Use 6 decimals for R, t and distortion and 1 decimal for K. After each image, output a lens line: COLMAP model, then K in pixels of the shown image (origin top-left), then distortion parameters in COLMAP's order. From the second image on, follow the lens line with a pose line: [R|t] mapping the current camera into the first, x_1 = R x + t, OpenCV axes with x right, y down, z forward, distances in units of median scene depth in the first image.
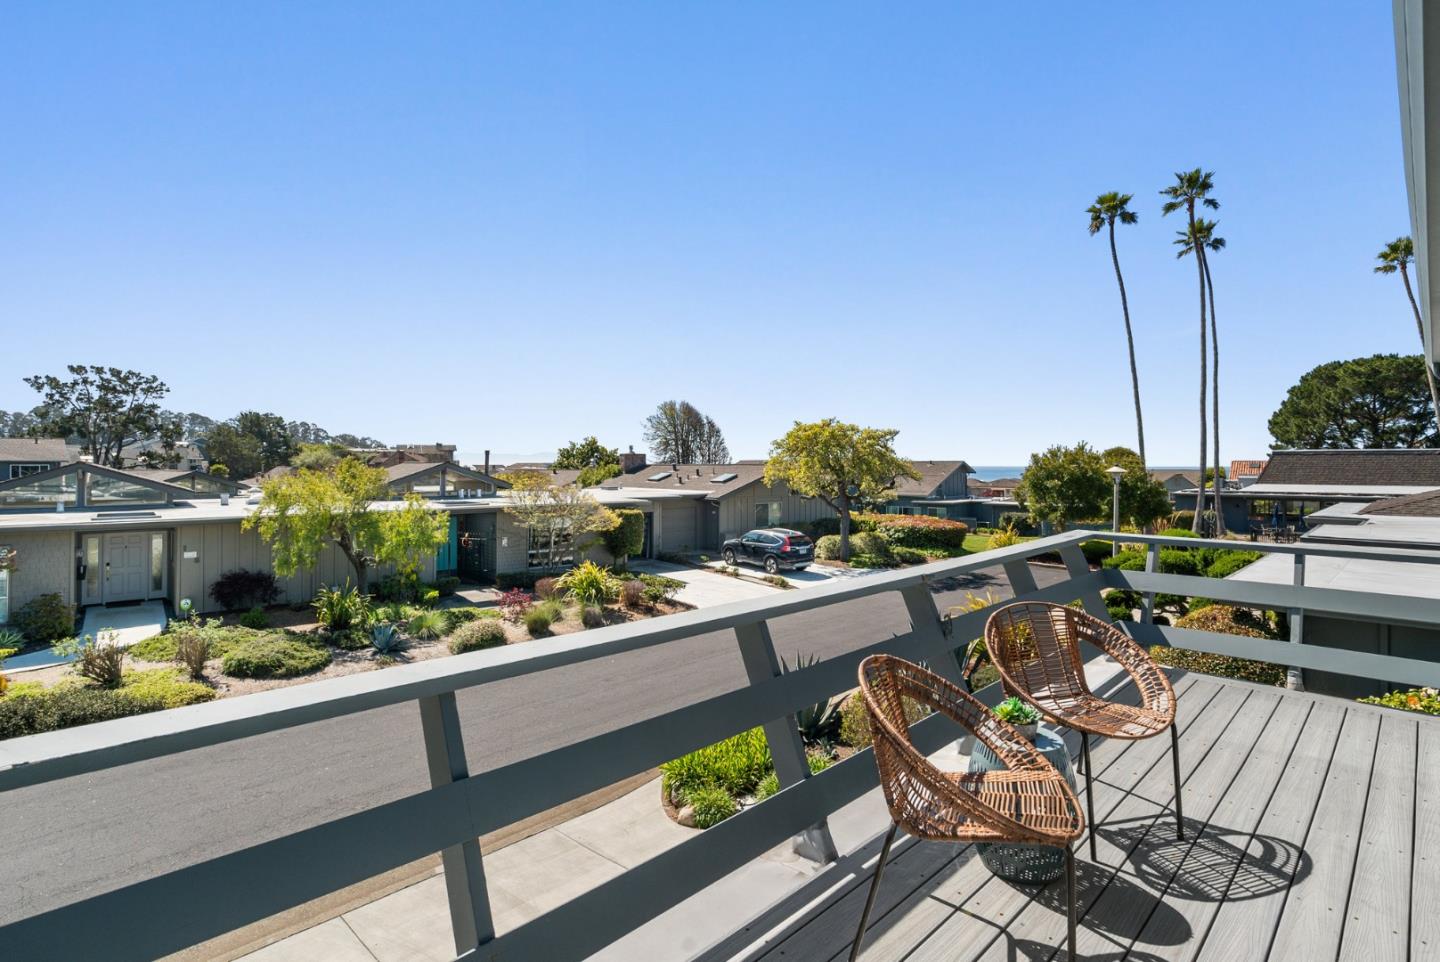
lens RADIAL K [[701.9, 0, 733.0], [0, 701.9, 454.8], [0, 0, 1]] dist [-0.008996, -0.000469]
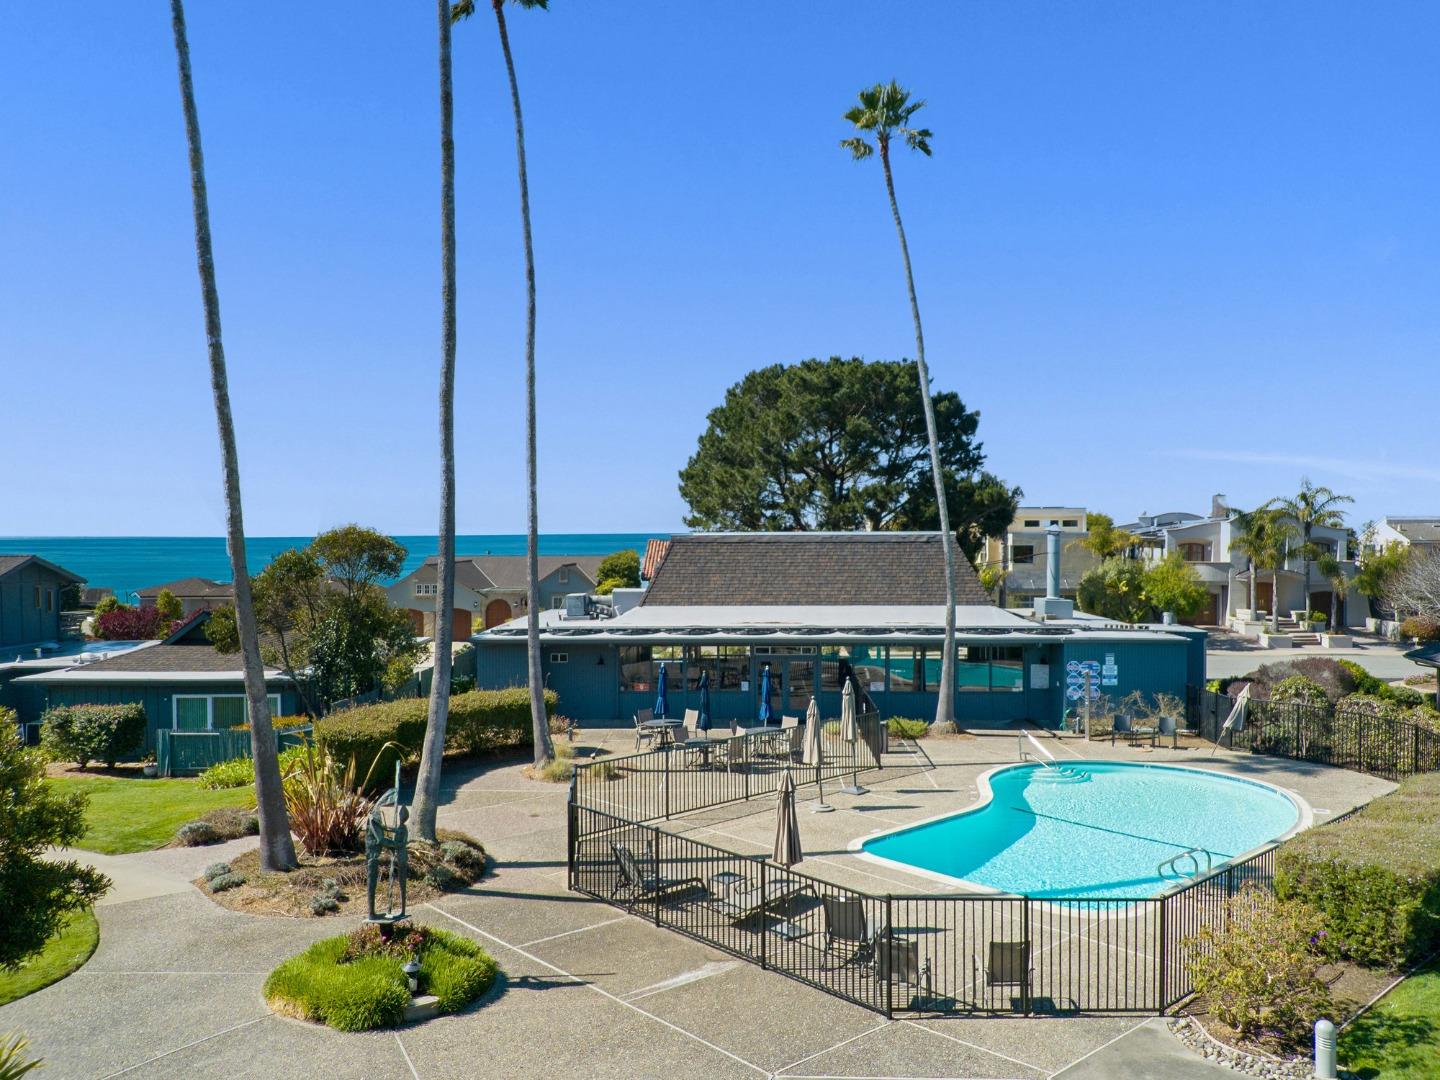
lens RADIAL K [[1100.0, 0, 721.6], [0, 1100.0, 535.1], [0, 0, 1]] dist [0.004759, -0.000551]
pose [[0.793113, -0.006045, 0.609045, 0.316981], [-0.001334, 0.999931, 0.011661, -0.012290], [-0.609074, -0.010061, 0.793050, 0.356155]]
